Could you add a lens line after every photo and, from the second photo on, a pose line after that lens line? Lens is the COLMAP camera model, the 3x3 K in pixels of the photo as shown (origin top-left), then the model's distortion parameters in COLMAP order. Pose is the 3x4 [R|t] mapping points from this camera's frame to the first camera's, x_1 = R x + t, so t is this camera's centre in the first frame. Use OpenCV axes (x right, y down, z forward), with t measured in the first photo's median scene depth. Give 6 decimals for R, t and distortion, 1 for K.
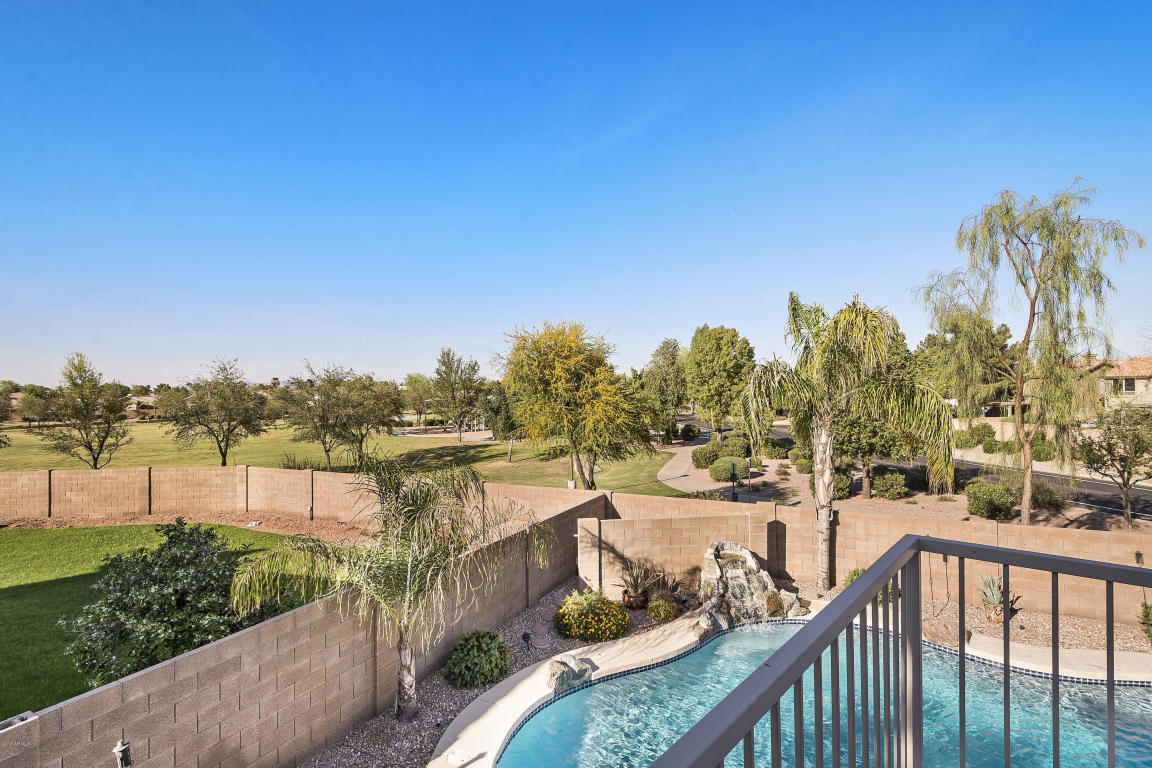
lens RADIAL K [[533.2, 0, 569.9], [0, 533.2, 387.4], [0, 0, 1]] dist [0.011815, -0.005100]
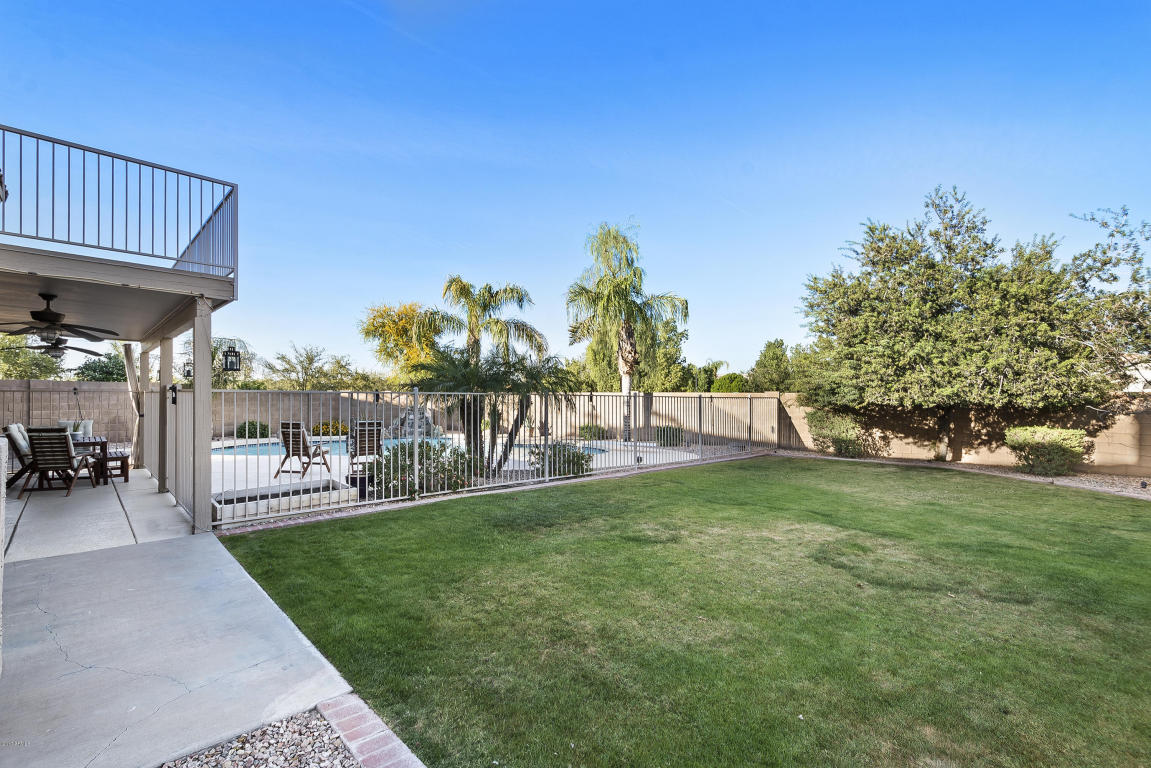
lens RADIAL K [[499.6, 0, 564.2], [0, 499.6, 390.8], [0, 0, 1]] dist [0.008342, -0.000969]
pose [[0.998858, 0.024165, -0.041225, 0.872833], [-0.024335, 0.999697, -0.003620, 0.229376], [0.041125, 0.004619, 0.999143, -0.751267]]
